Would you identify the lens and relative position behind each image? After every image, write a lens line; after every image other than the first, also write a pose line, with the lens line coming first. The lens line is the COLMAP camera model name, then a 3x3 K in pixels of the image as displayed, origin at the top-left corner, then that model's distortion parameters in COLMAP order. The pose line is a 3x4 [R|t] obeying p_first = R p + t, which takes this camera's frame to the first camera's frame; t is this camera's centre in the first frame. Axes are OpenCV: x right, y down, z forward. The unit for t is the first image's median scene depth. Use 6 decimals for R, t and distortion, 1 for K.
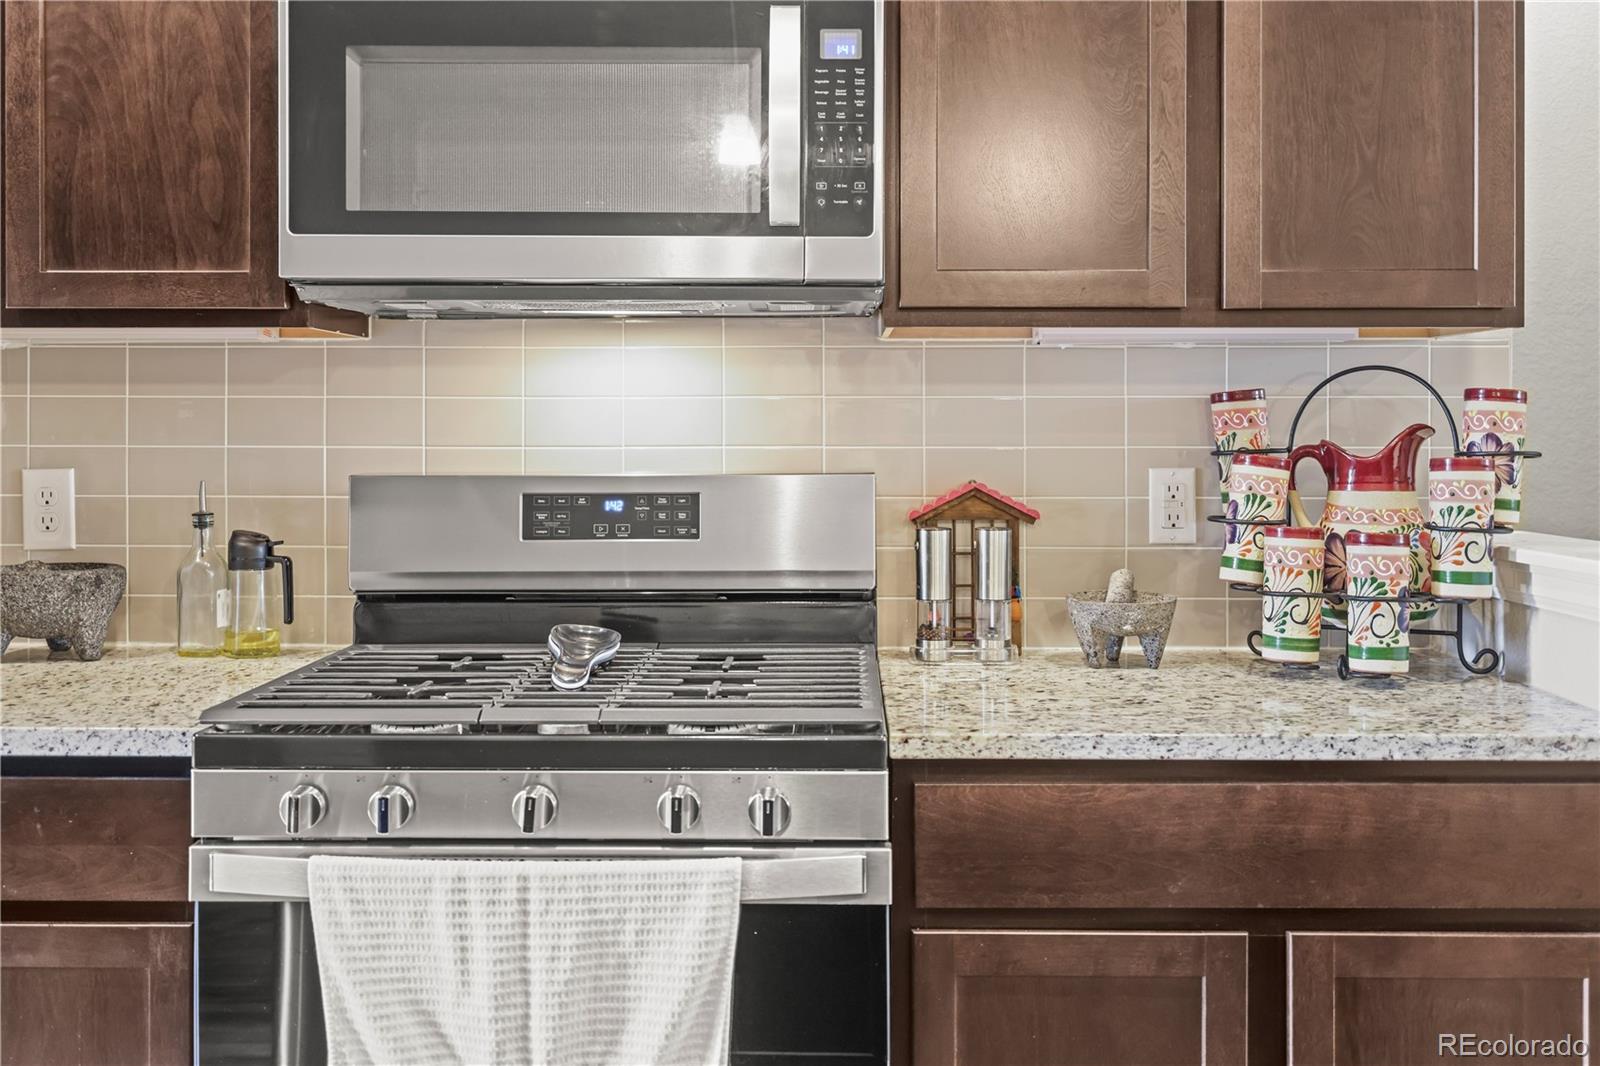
lens RADIAL K [[1611.3, 0, 800.3], [0, 1611.3, 416.0], [0, 0, 1]] dist [0.002938, -0.020185]
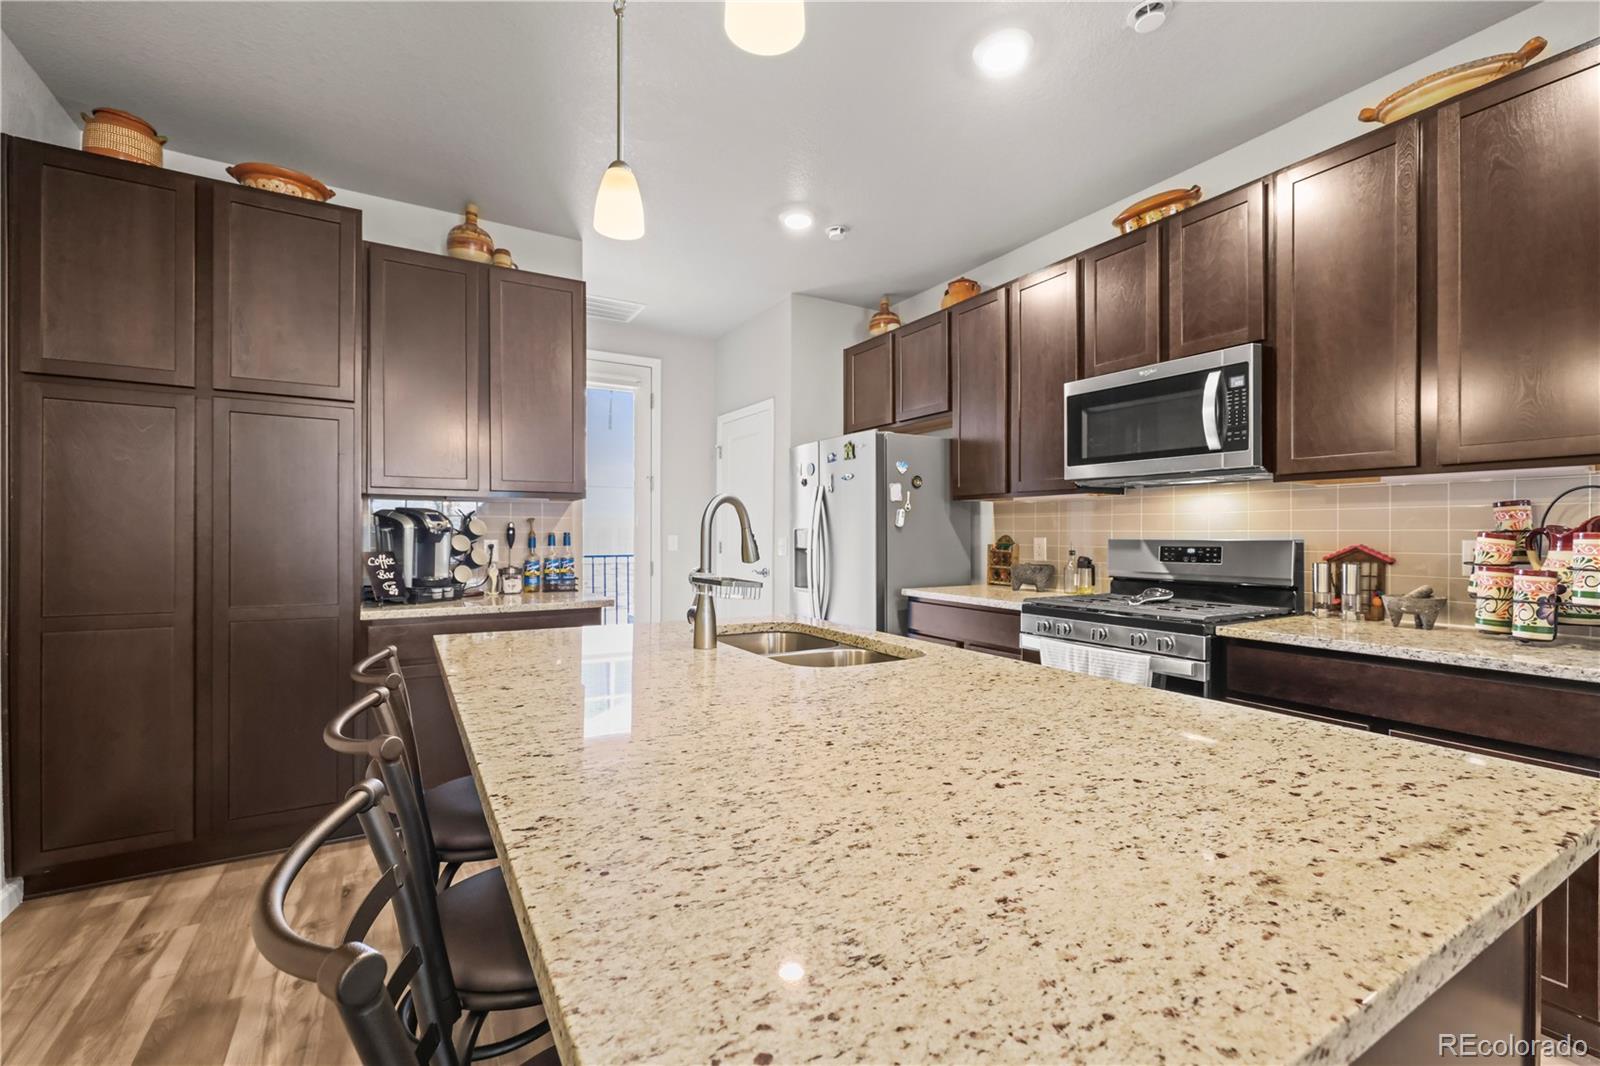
lens RADIAL K [[666.7, 0, 790.8], [0, 666.7, 523.7], [0, 0, 1]] dist [0.002331, 0.000278]
pose [[0.513402, -0.009537, -0.858095, 0.587704], [0.002453, 0.999950, -0.009645, 0.019890], [0.858145, 0.002847, 0.513400, -0.224932]]
